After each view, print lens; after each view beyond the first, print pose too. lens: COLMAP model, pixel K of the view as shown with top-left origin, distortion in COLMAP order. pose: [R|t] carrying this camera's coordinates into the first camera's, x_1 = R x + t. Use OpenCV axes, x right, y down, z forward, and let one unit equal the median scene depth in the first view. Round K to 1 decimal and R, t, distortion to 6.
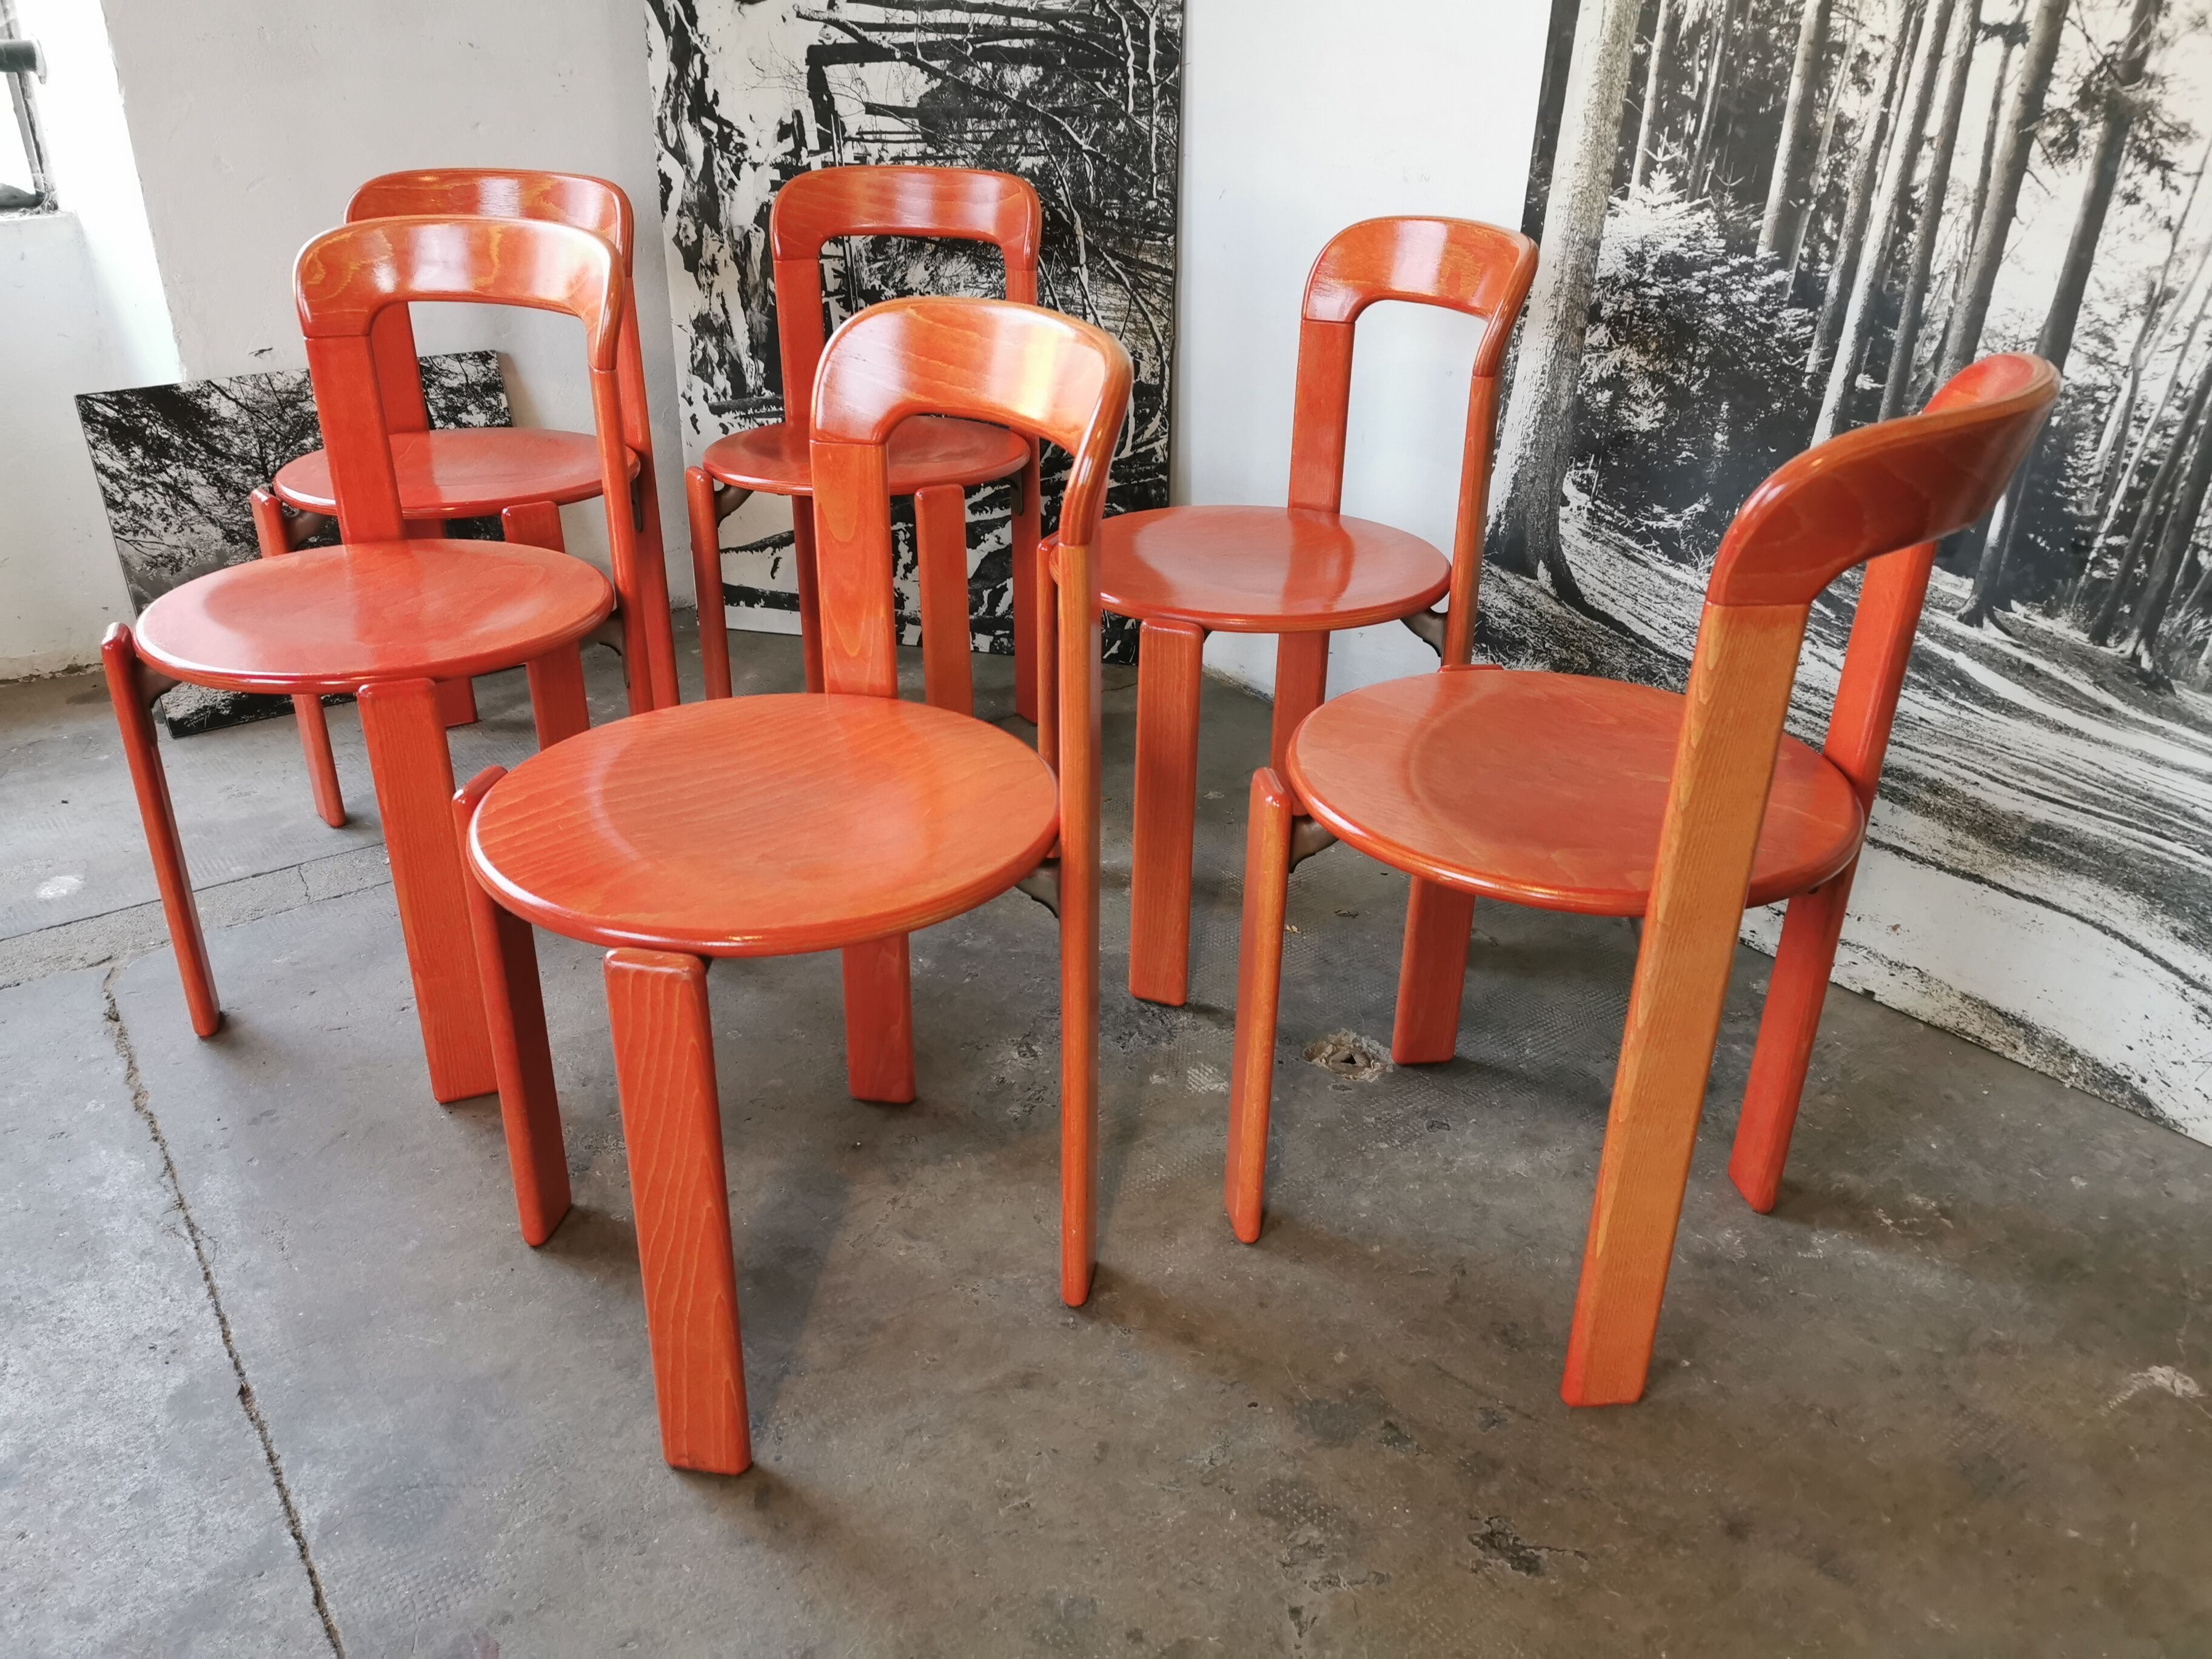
lens RADIAL K [[1717.4, 0, 1096.0], [0, 1717.4, 856.2], [0, 0, 1]] dist [0.061584, -0.091005]
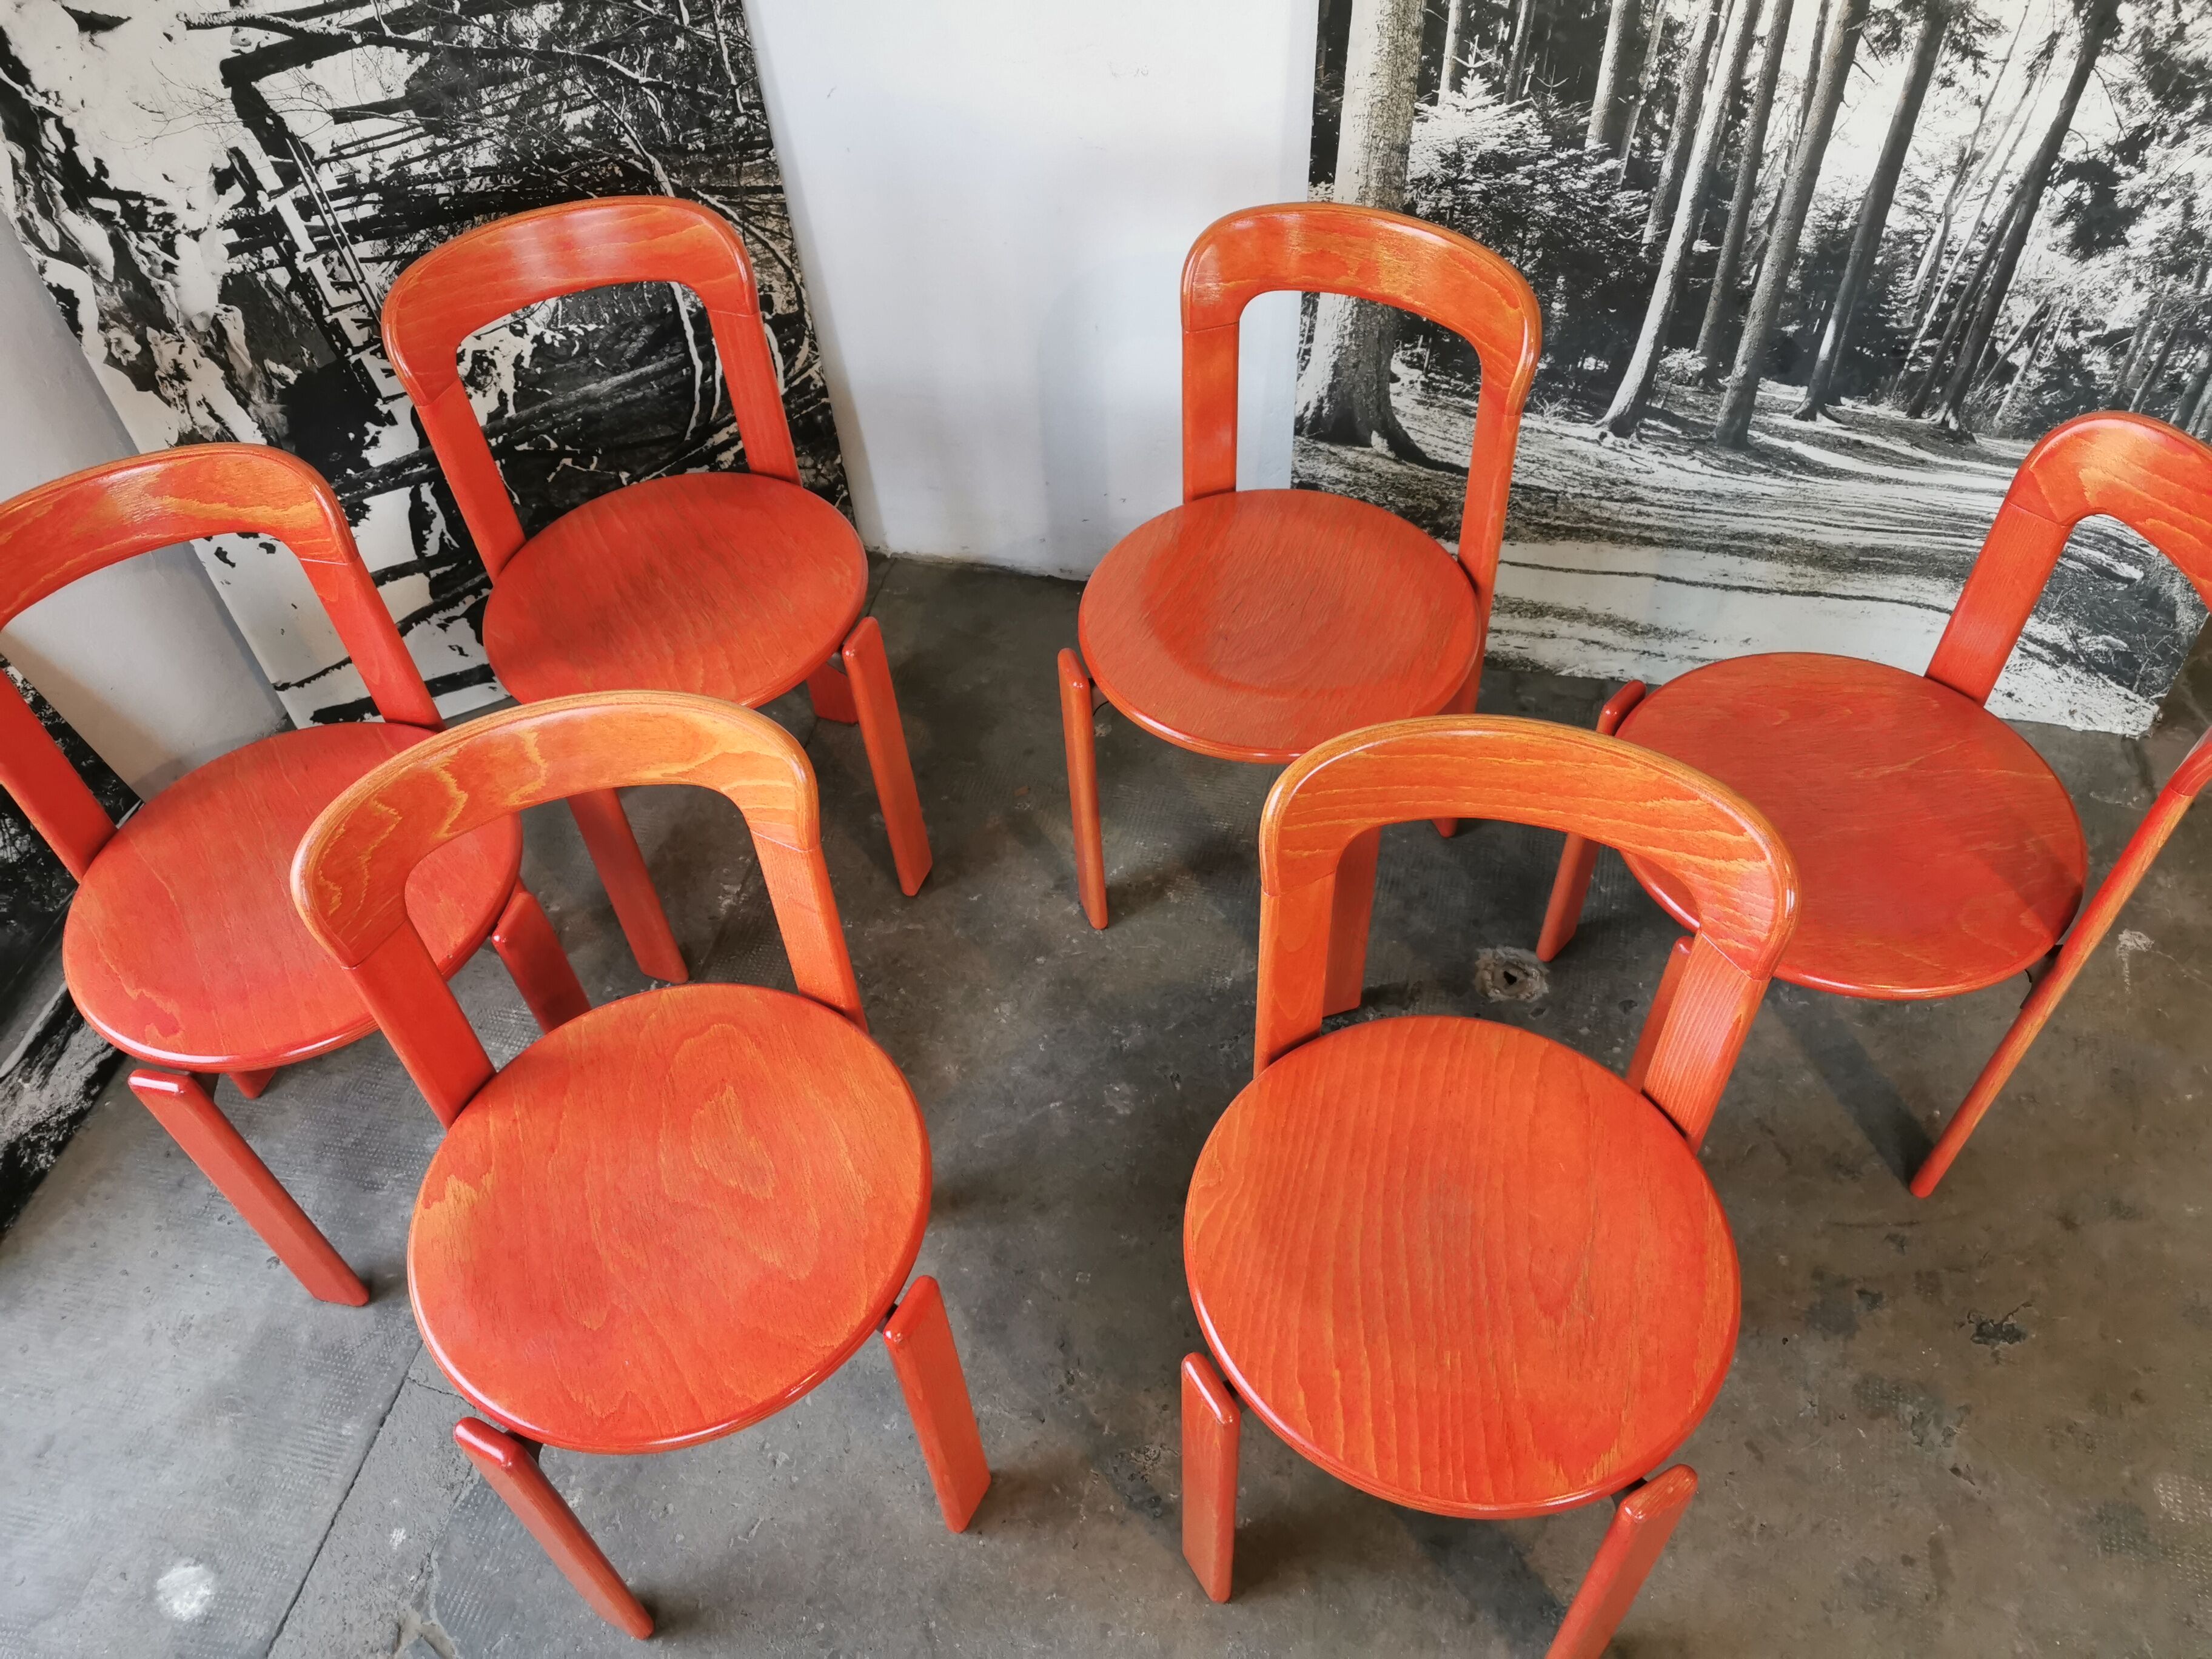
lens RADIAL K [[1717.4, 0, 1098.8], [0, 1717.4, 860.0], [0, 0, 1]] dist [0.061584, -0.091005]
pose [[0.767411, -0.519454, 0.375829, -0.332782], [0.332308, 0.823545, 0.459722, -0.413205], [-0.548317, -0.227904, 0.804617, 0.161123]]
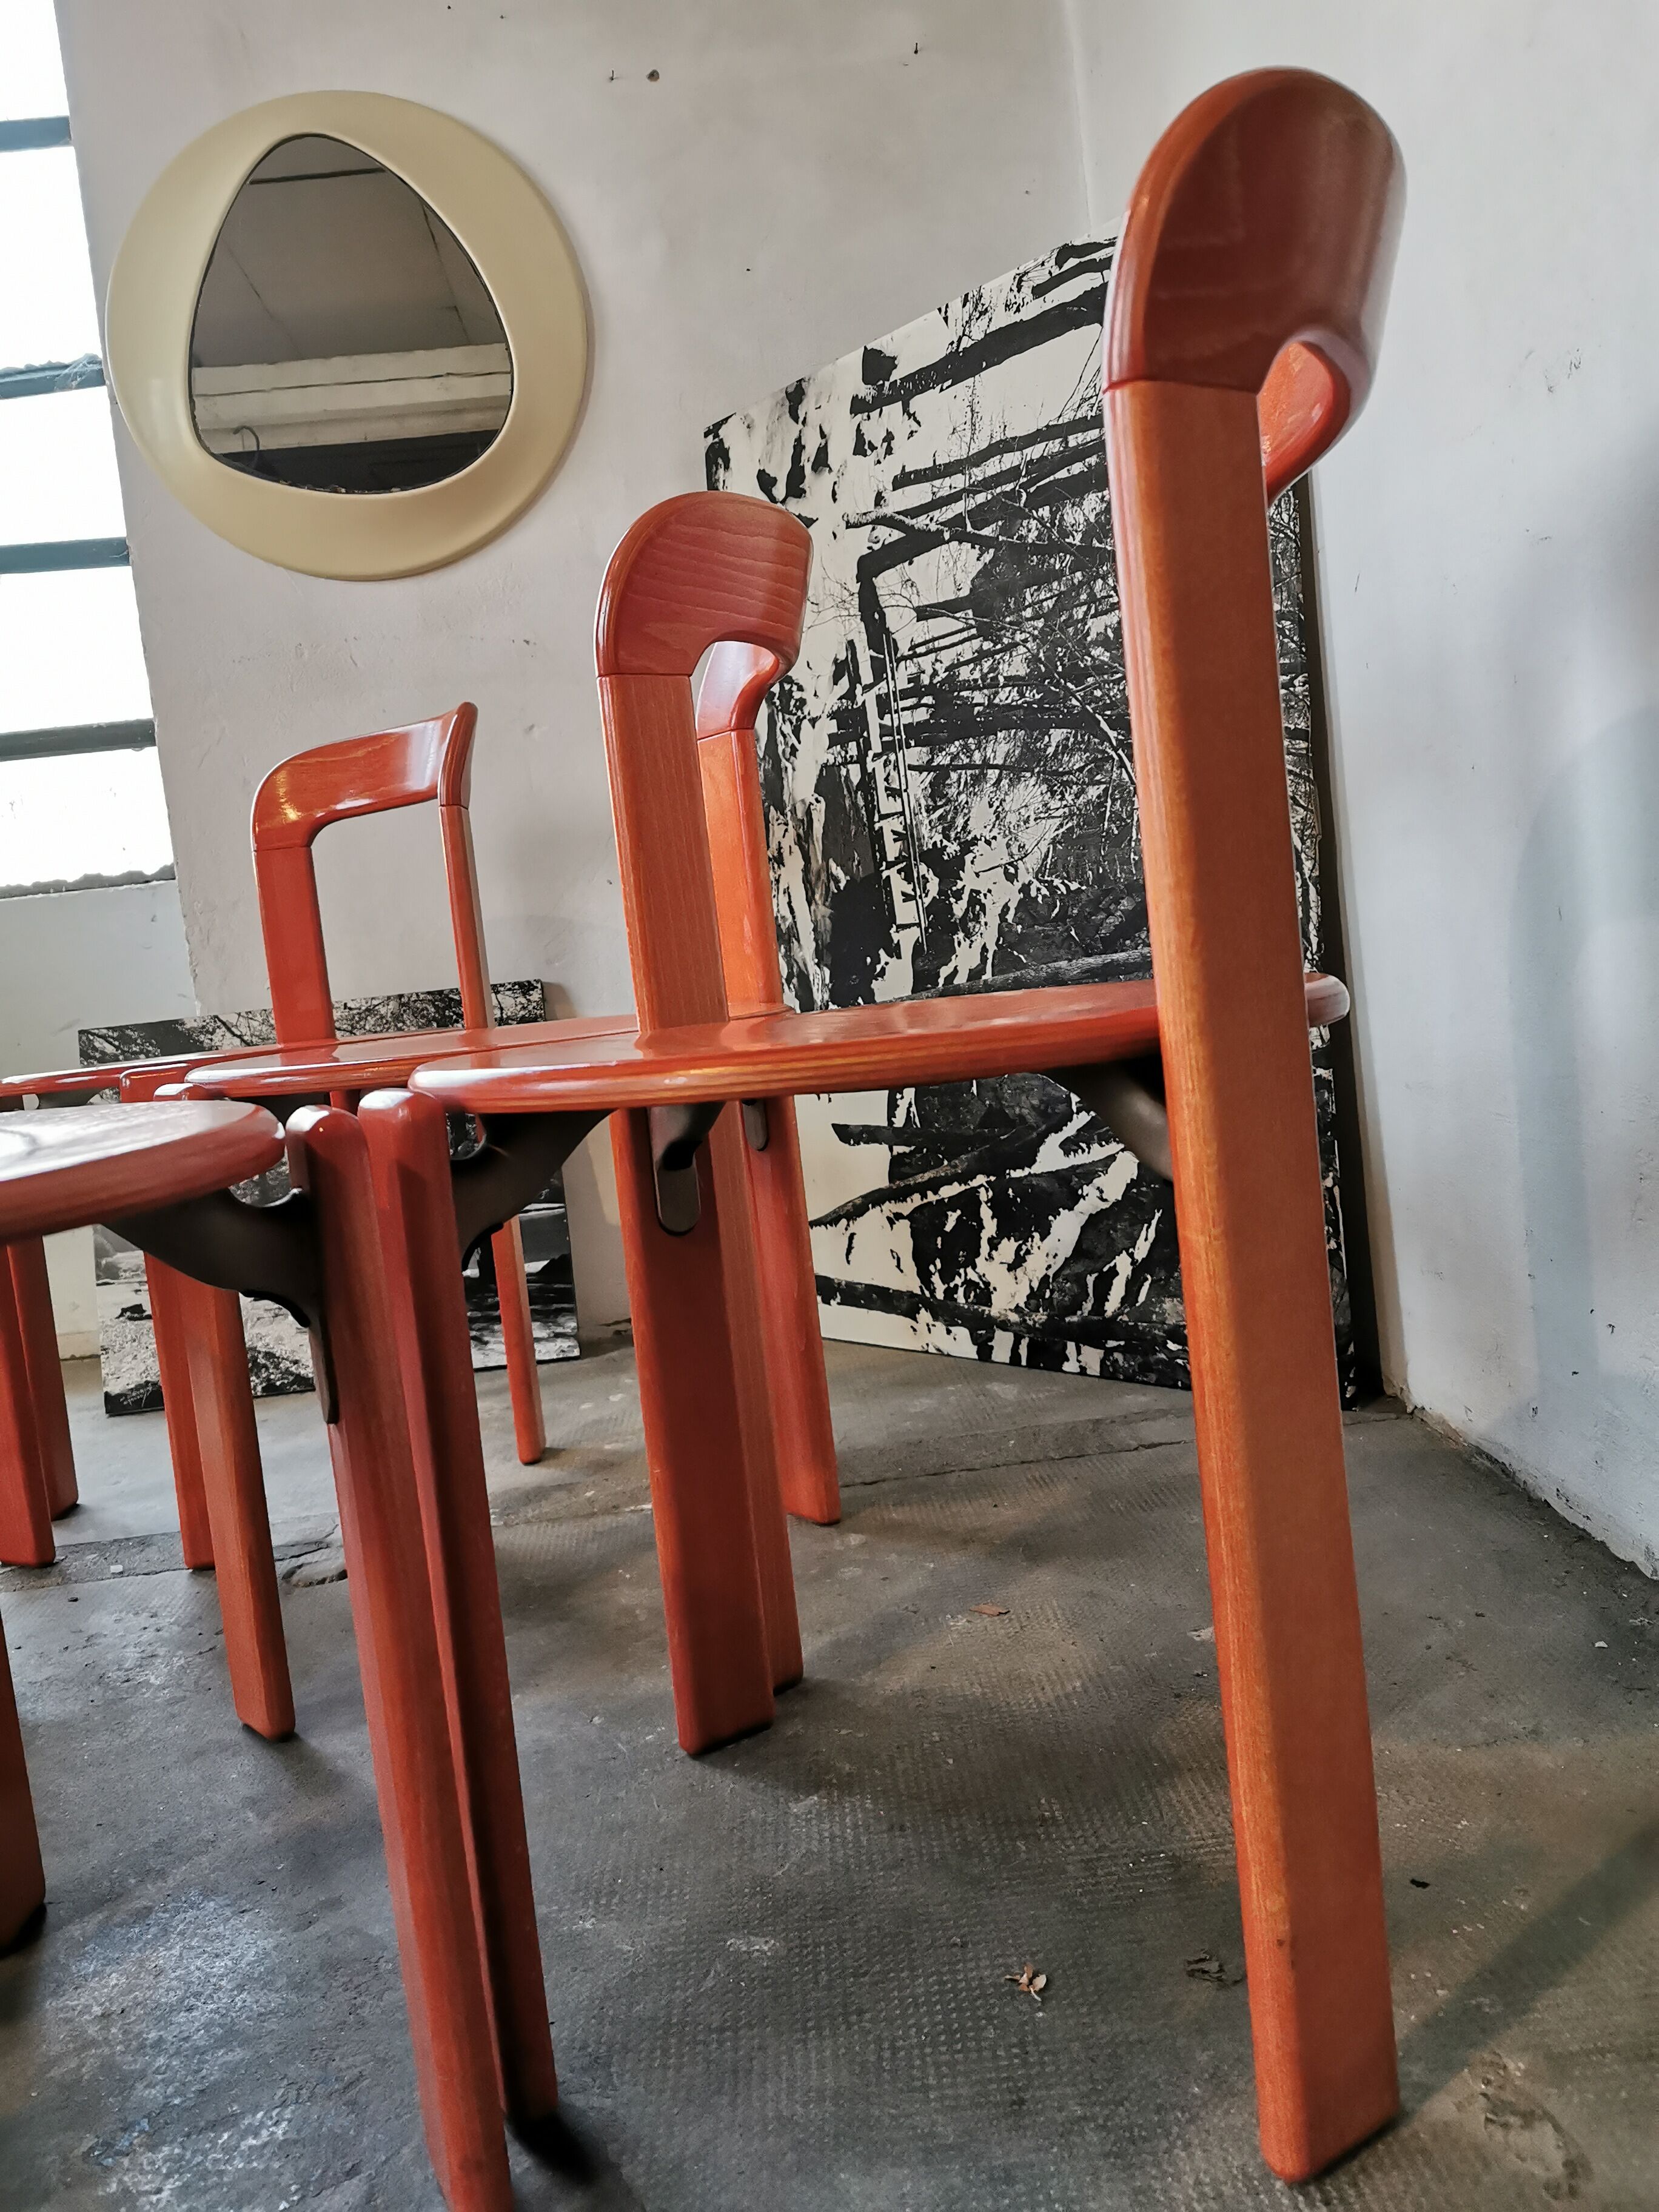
lens RADIAL K [[1717.4, 0, 804.5], [0, 1717.4, 1083.9], [0, 0, 1]] dist [0.061584, -0.091005]
pose [[0.815176, -0.054688, -0.576626, 0.245705], [-0.146610, 0.943631, -0.296758, -0.020130], [0.560352, 0.326449, 0.761207, 0.494143]]
